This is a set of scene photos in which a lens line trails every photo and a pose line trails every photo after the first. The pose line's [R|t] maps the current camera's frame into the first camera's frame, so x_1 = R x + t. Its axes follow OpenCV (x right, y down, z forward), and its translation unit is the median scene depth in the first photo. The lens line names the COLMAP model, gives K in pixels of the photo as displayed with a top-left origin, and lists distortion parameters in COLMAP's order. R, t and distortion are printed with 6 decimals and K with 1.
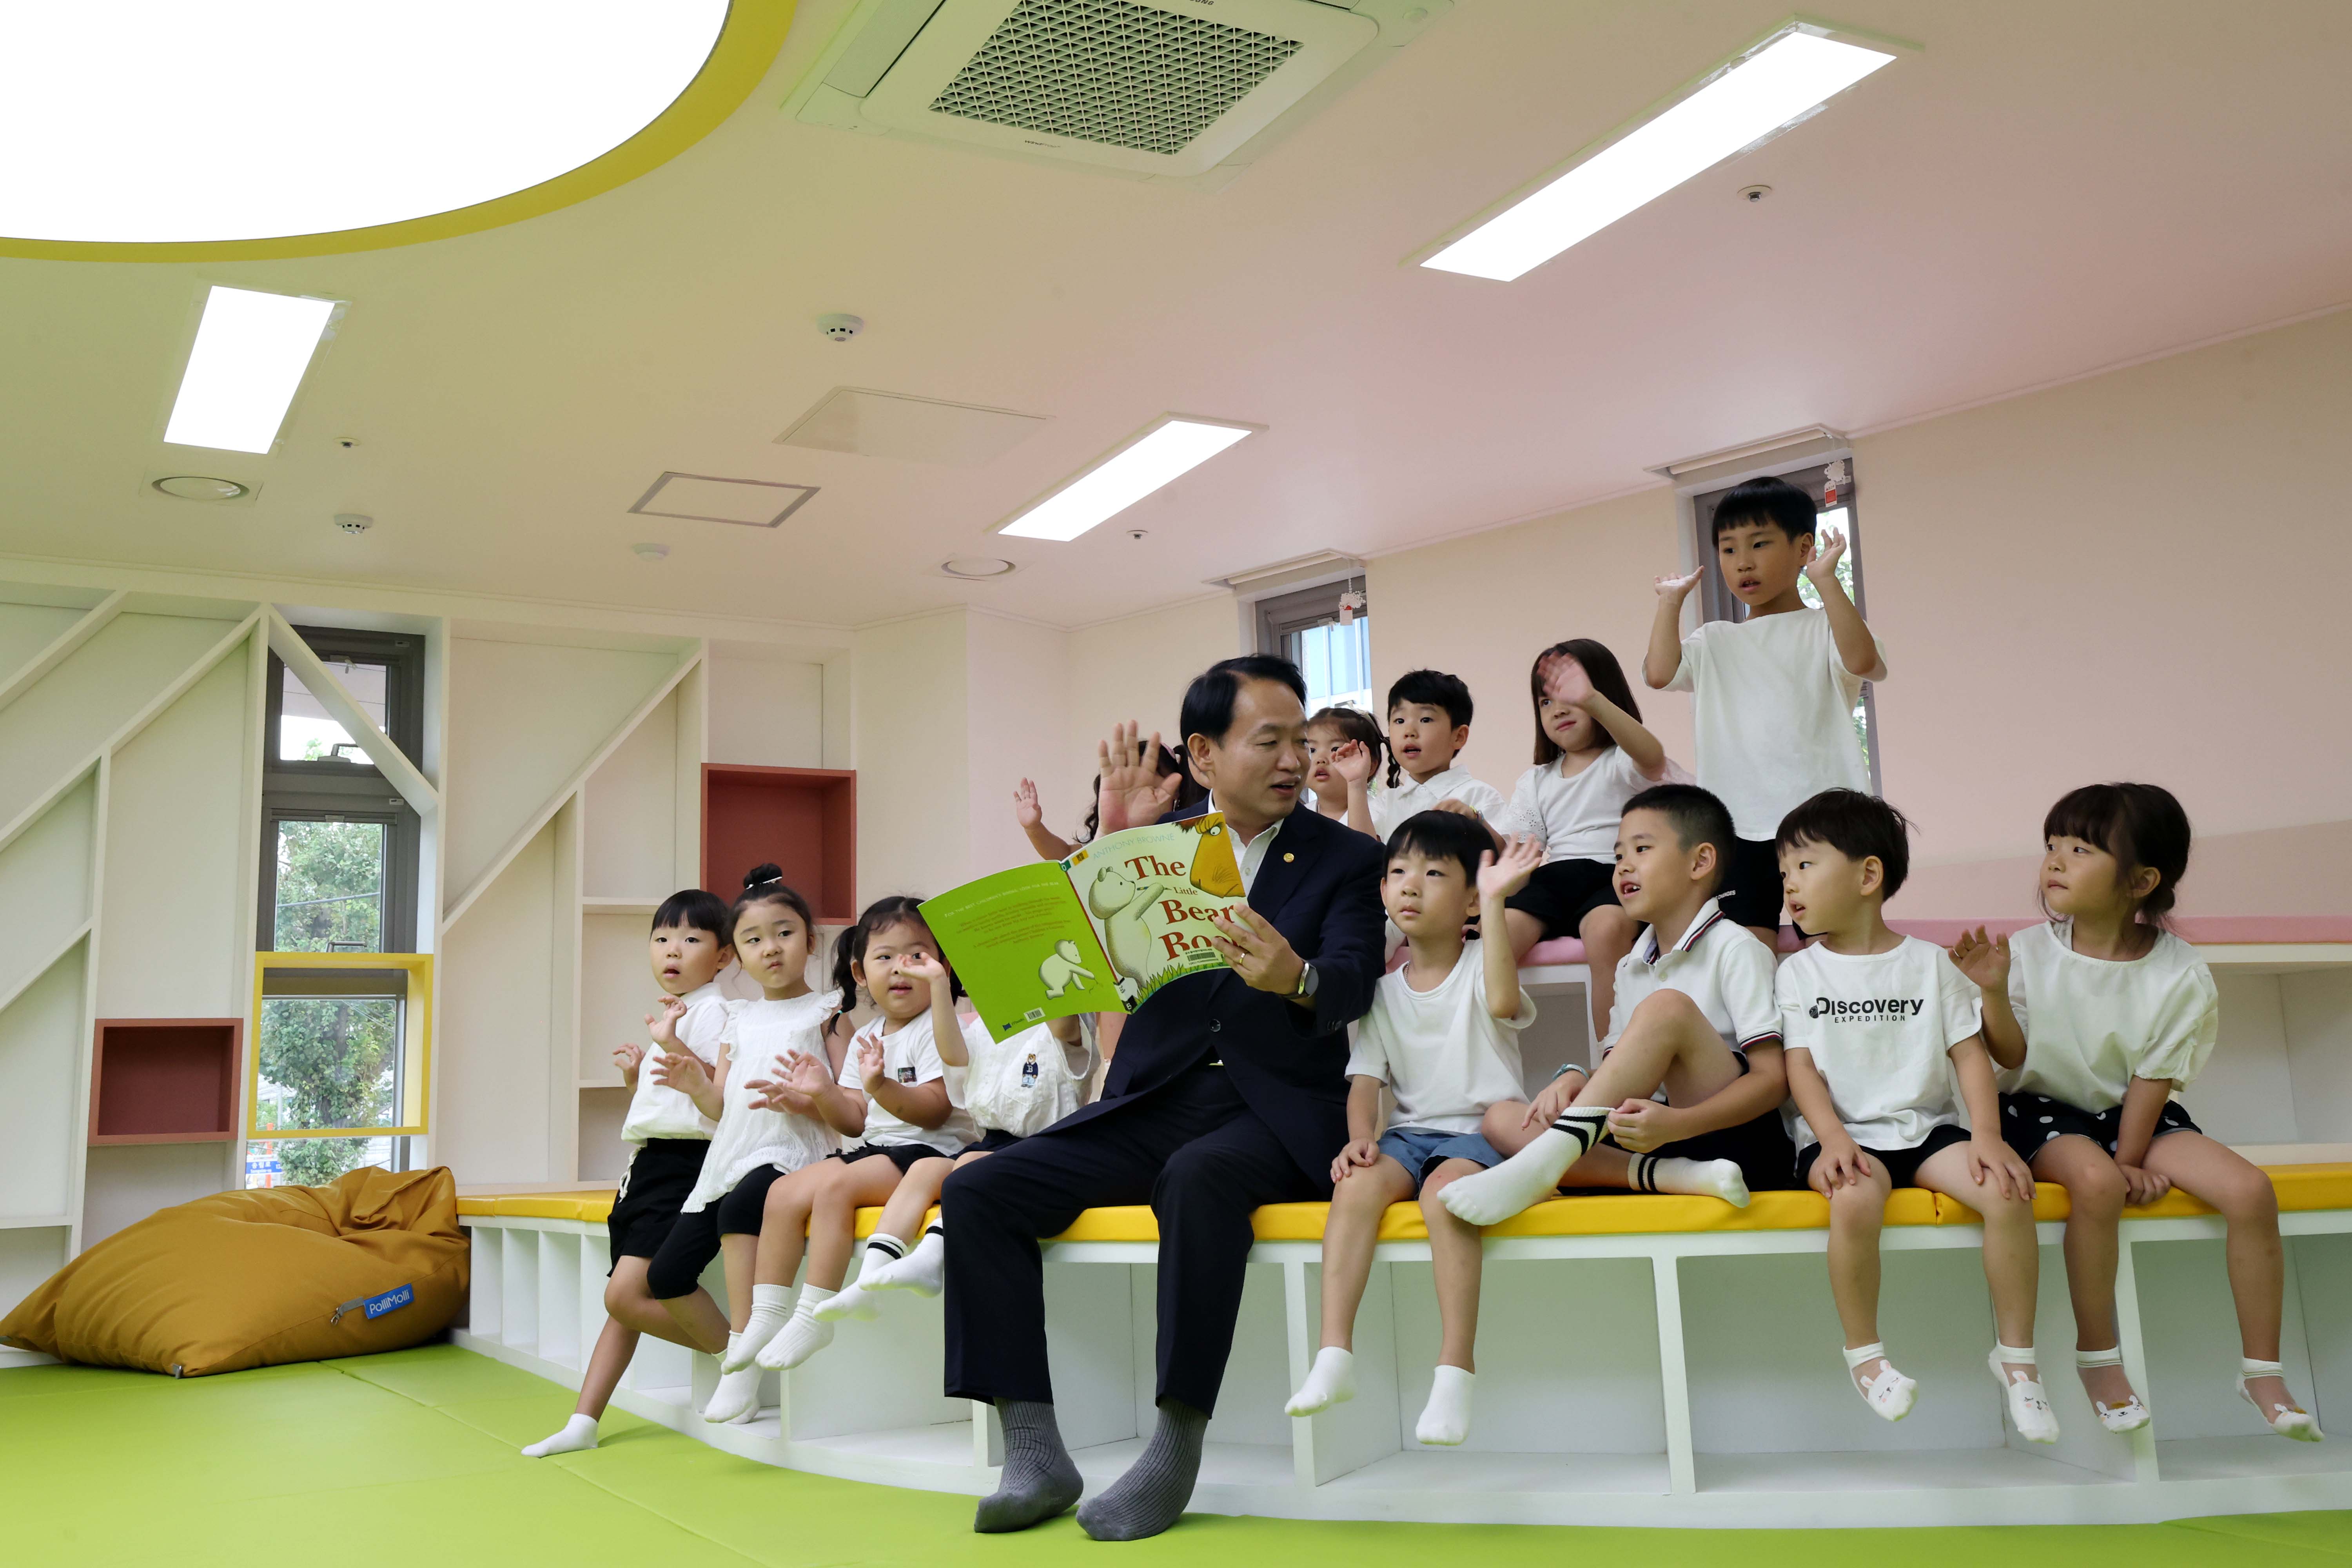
lens RADIAL K [[2250.3, 0, 1178.2], [0, 2250.3, 734.1], [0, 0, 1]] dist [0.042645, 0.026495]
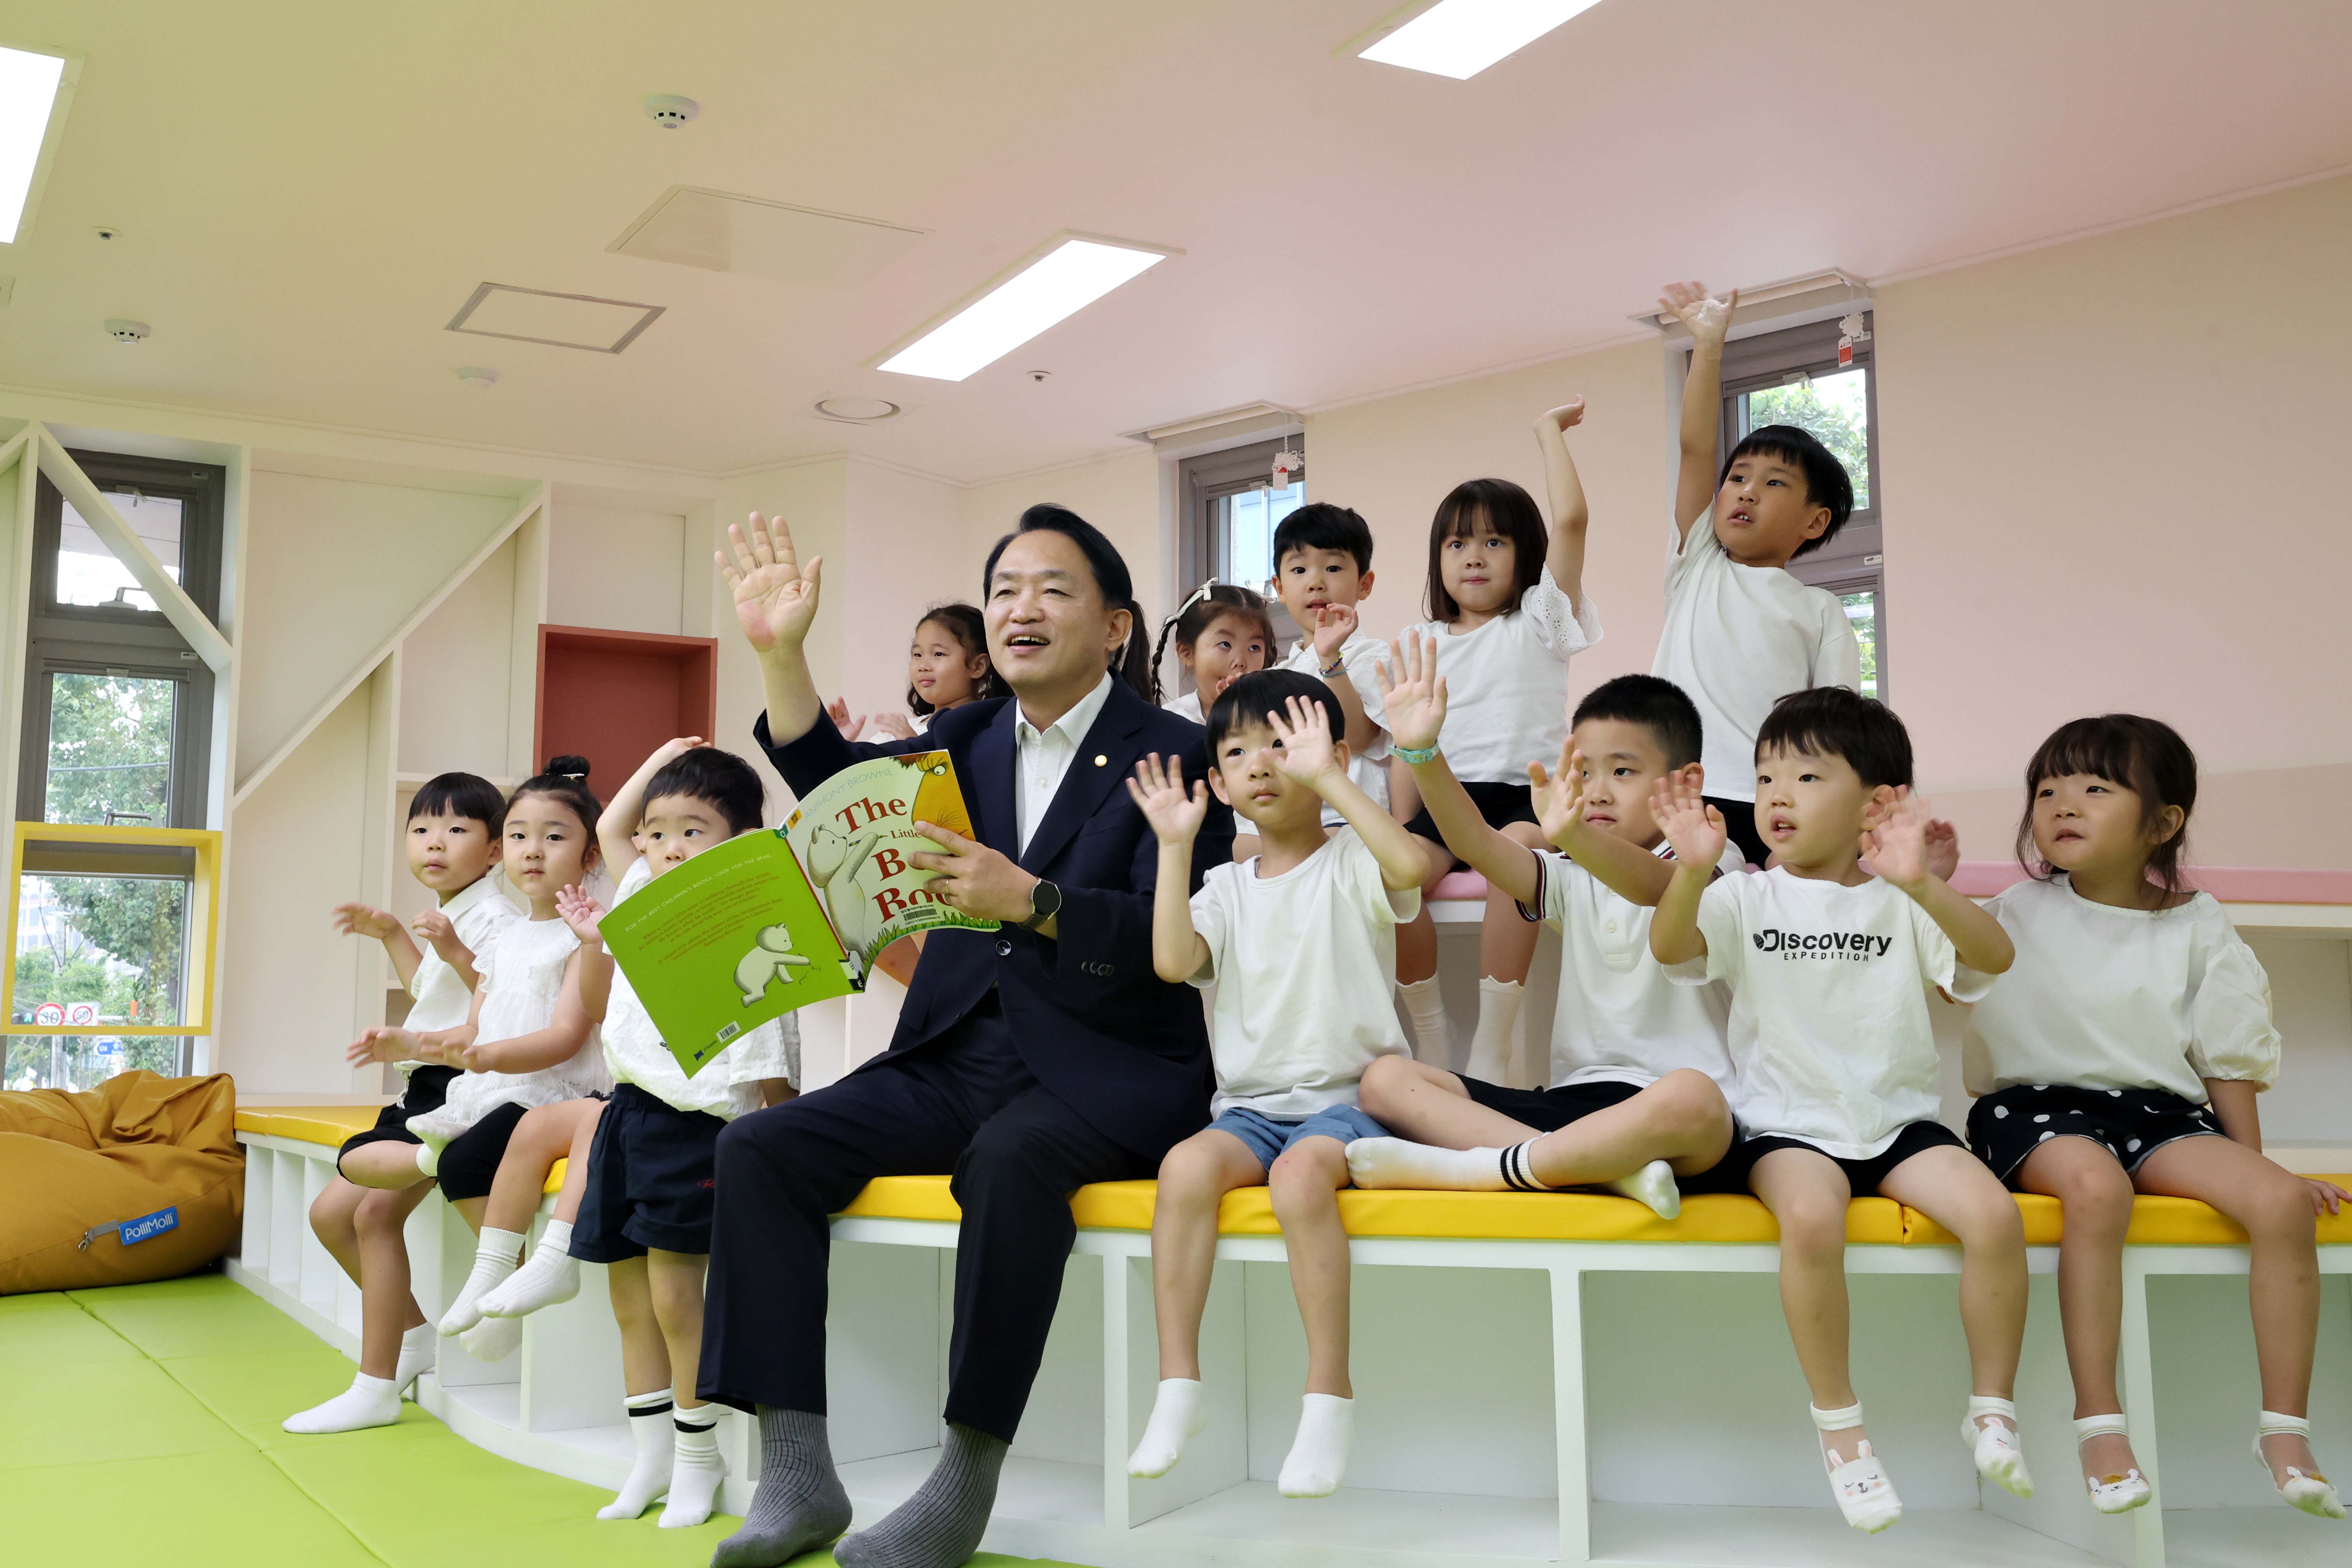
lens RADIAL K [[2462.9, 0, 1099.5], [0, 2462.9, 713.3], [0, 0, 1]] dist [0.056862, -0.007596]
pose [[0.999310, 0.034309, -0.014243, 0.025369], [-0.033691, 0.998570, 0.041518, 0.000487], [0.015647, -0.041010, 0.999036, 0.055846]]
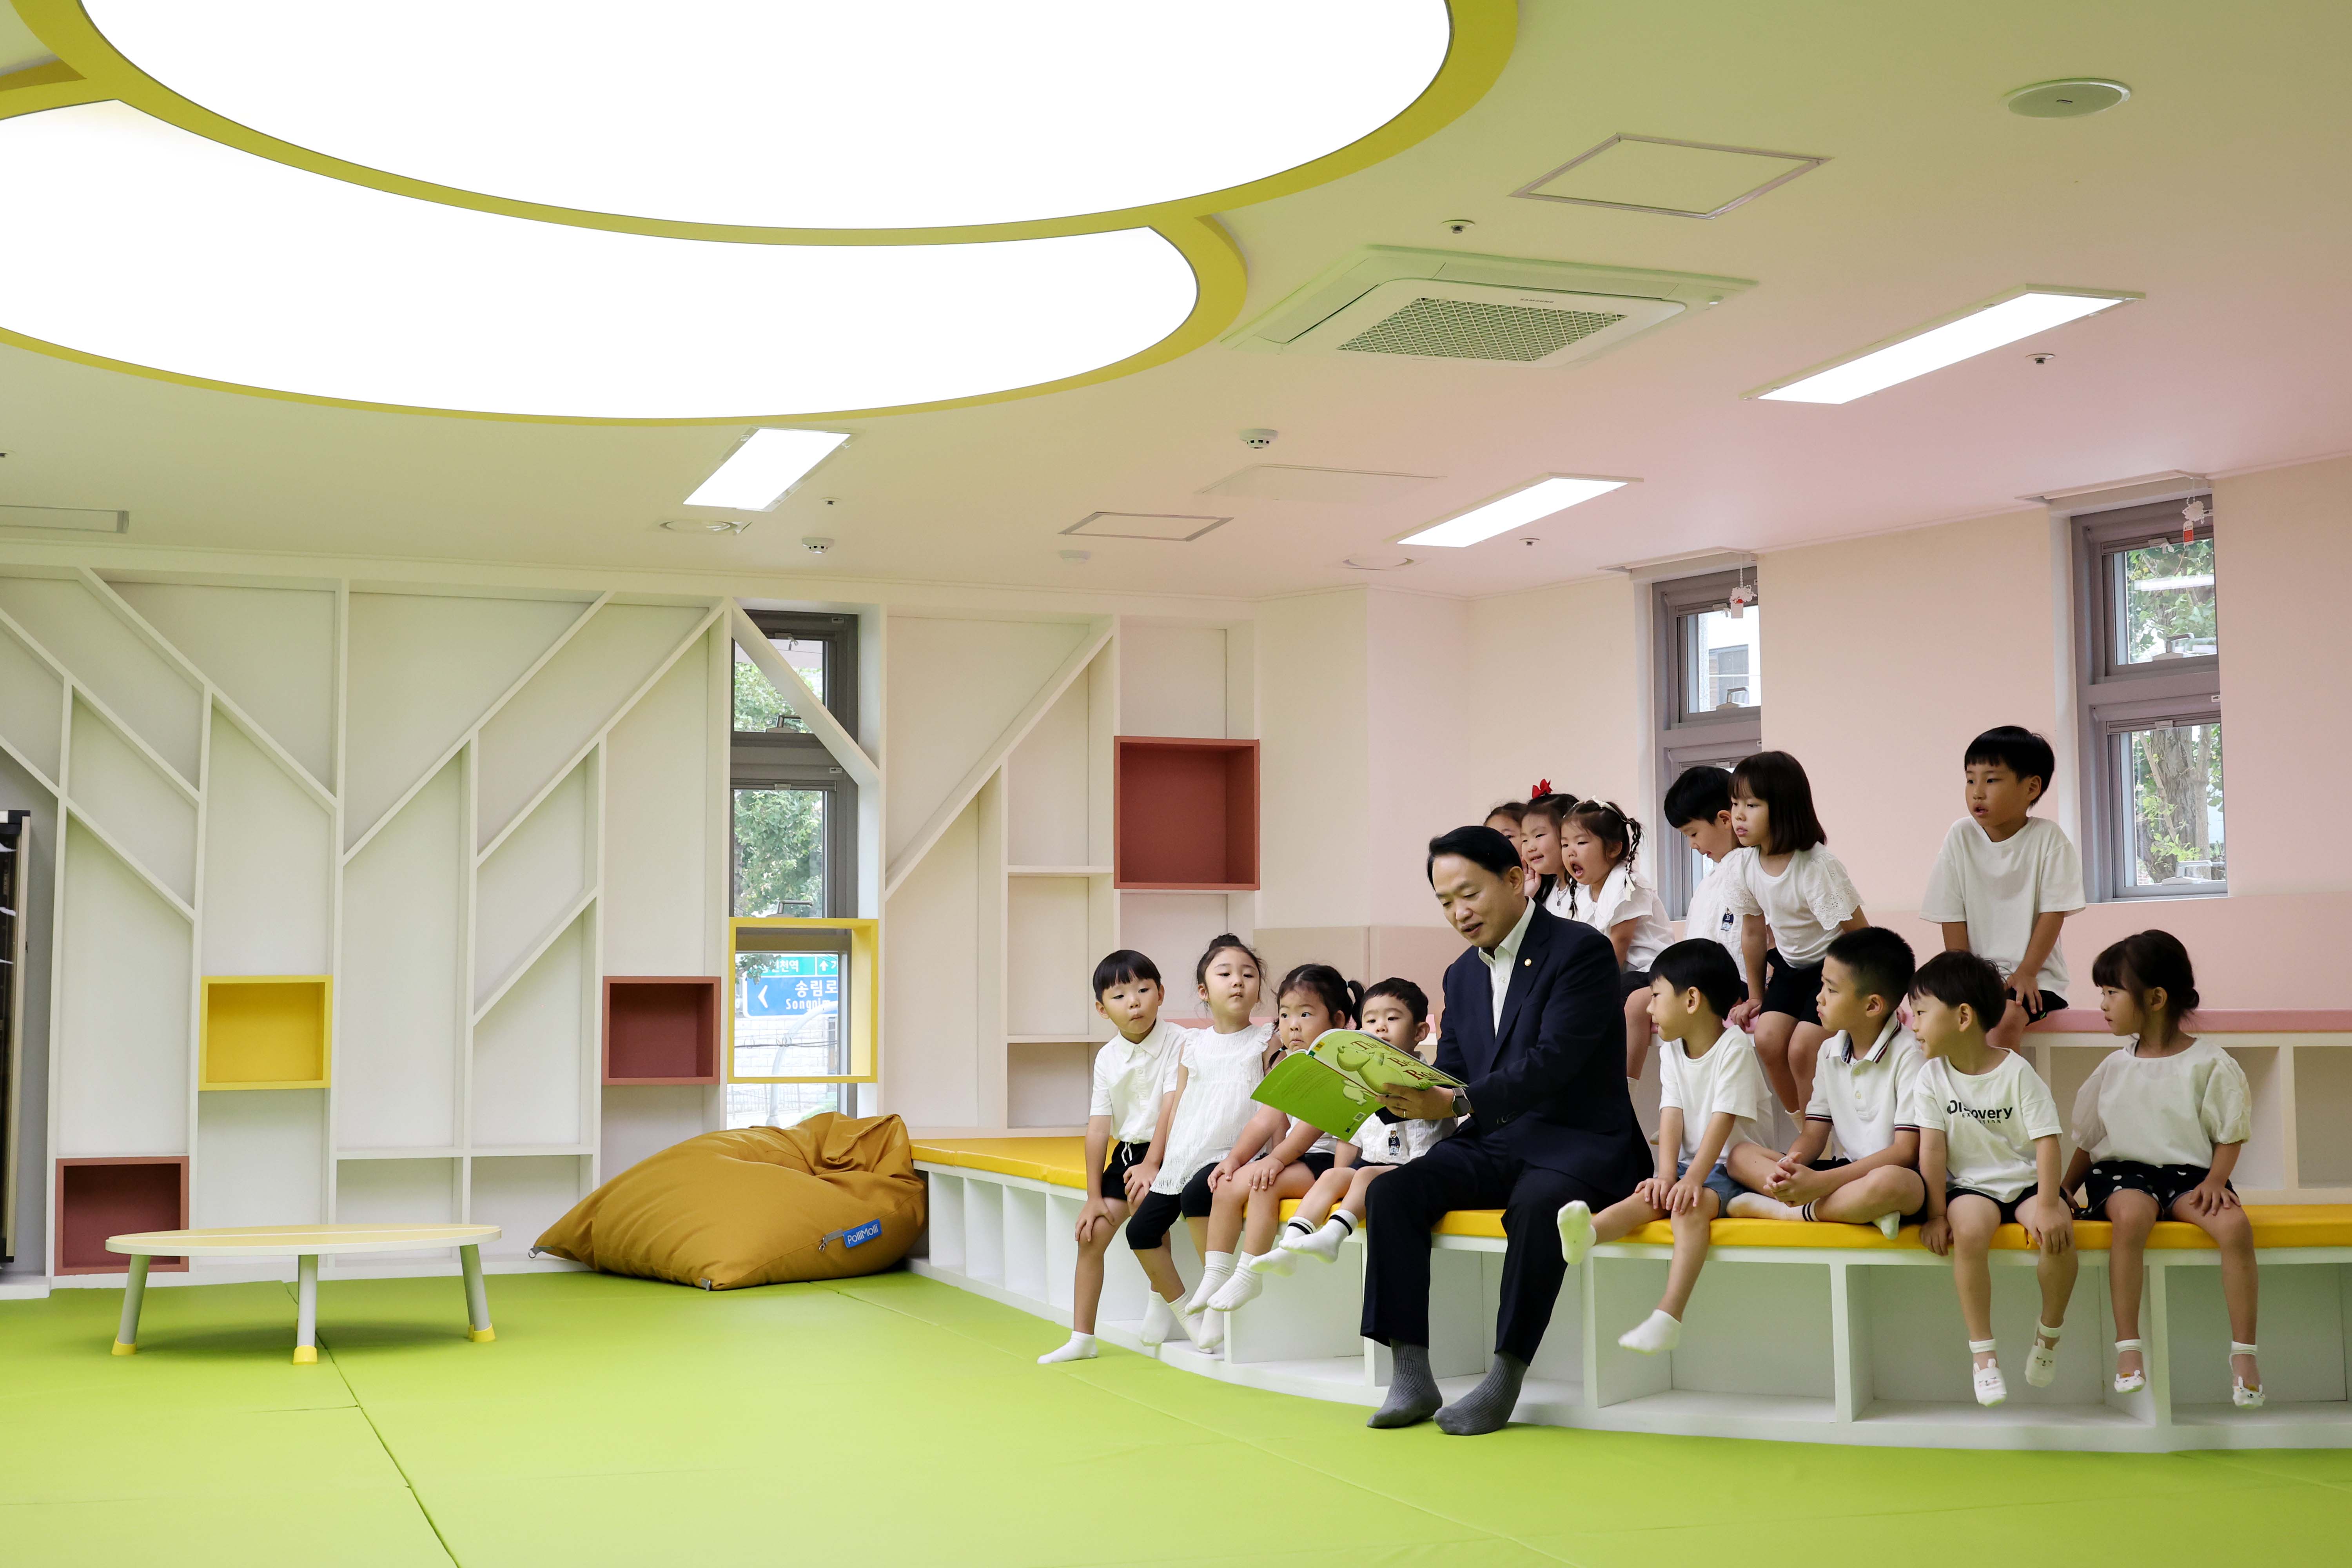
lens RADIAL K [[2972.5, 0, 1182.3], [0, 2972.5, 702.7], [0, 0, 1]] dist [-0.001722, 0.069586]
pose [[0.987590, 0.010617, -0.156695, 0.044053], [0.000642, 0.997431, 0.071629, -0.124818], [0.157052, -0.070841, 0.985046, -0.433907]]
